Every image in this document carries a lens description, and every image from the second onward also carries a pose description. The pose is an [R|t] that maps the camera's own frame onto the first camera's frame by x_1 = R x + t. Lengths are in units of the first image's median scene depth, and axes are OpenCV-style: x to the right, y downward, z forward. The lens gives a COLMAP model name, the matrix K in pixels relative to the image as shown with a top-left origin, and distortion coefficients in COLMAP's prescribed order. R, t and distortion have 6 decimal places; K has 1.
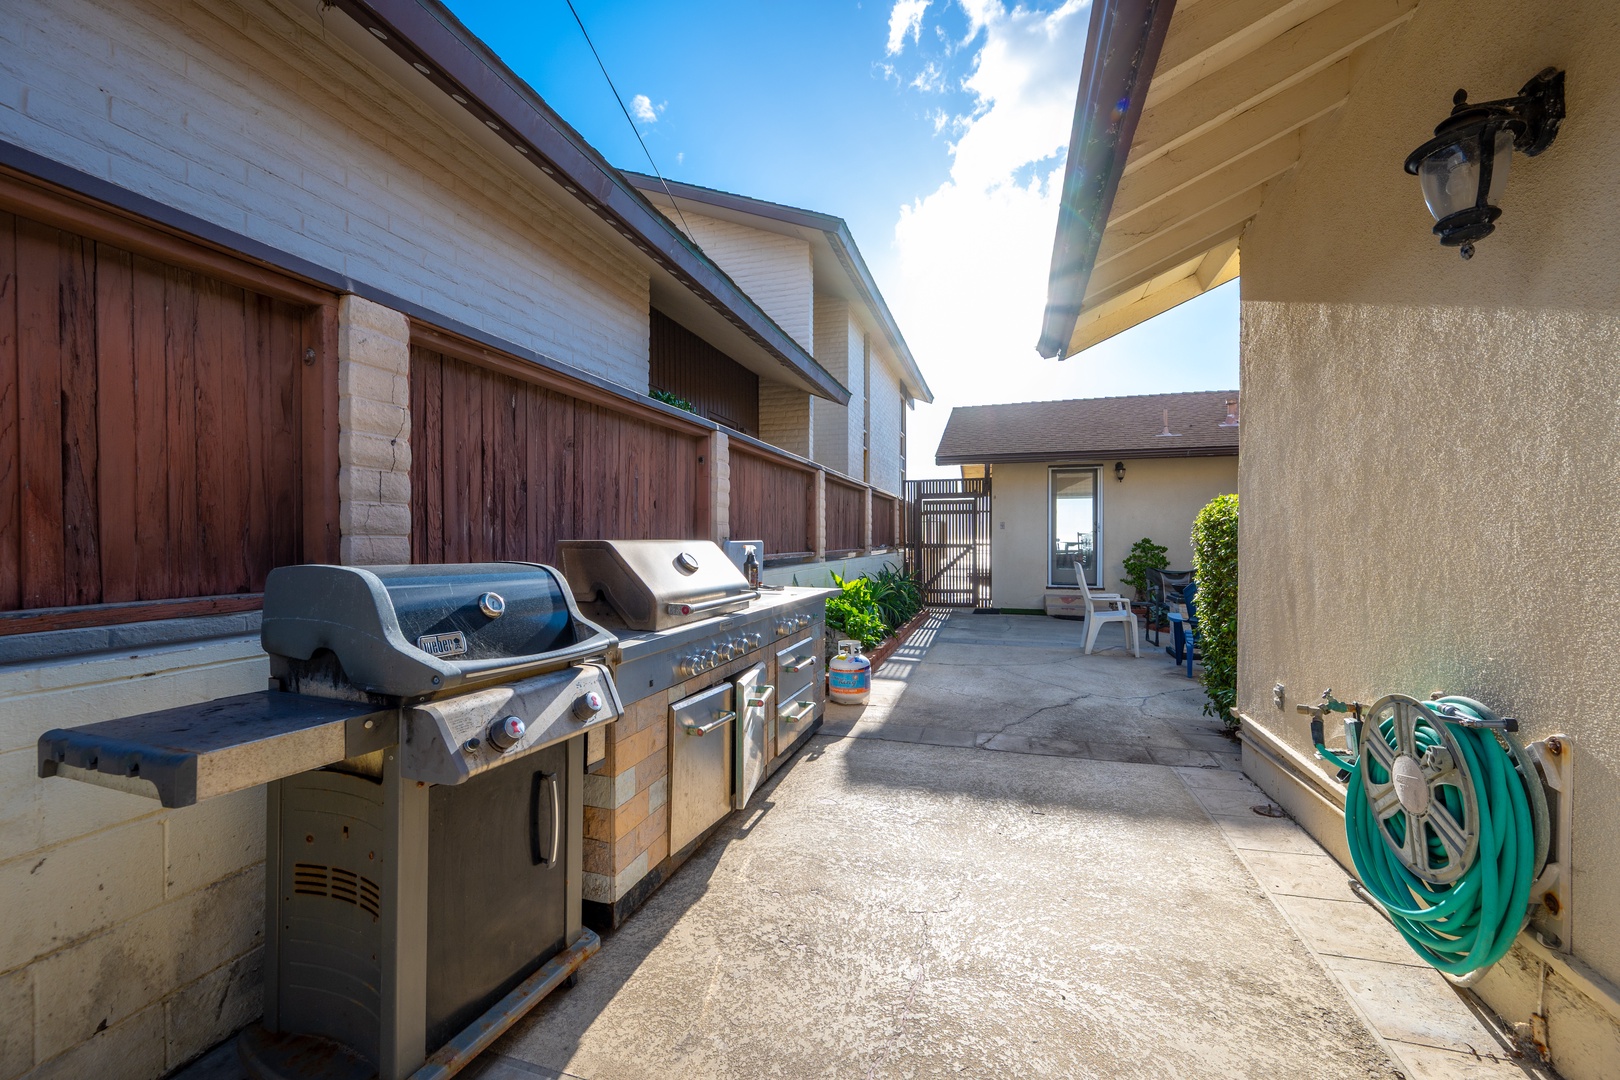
lens RADIAL K [[633.0, 0, 812.6], [0, 633.0, 539.9], [0, 0, 1]] dist [-0.000504, -0.000168]
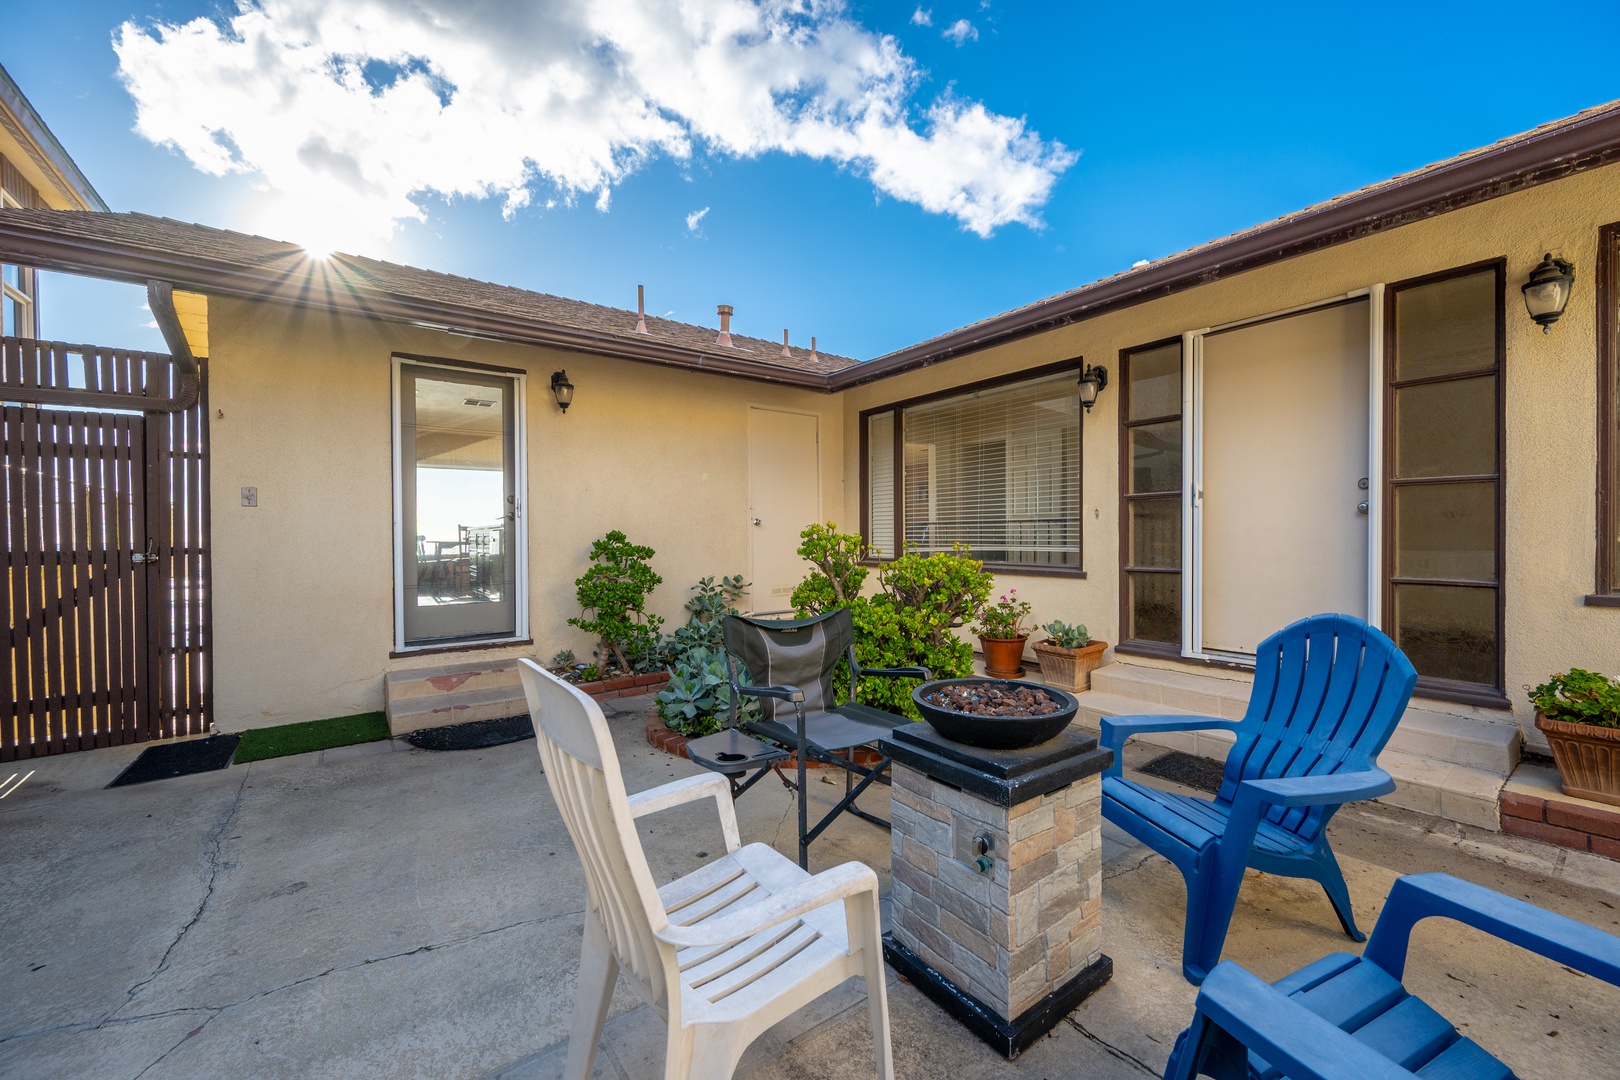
lens RADIAL K [[633.0, 0, 811.2], [0, 633.0, 538.9], [0, 0, 1]] dist [-0.000504, -0.000168]
pose [[0.605723, -0.010376, 0.795608, 0.207440], [0.009457, 0.999938, 0.005840, 0.001688], [-0.795619, 0.003987, 0.605784, 0.531680]]
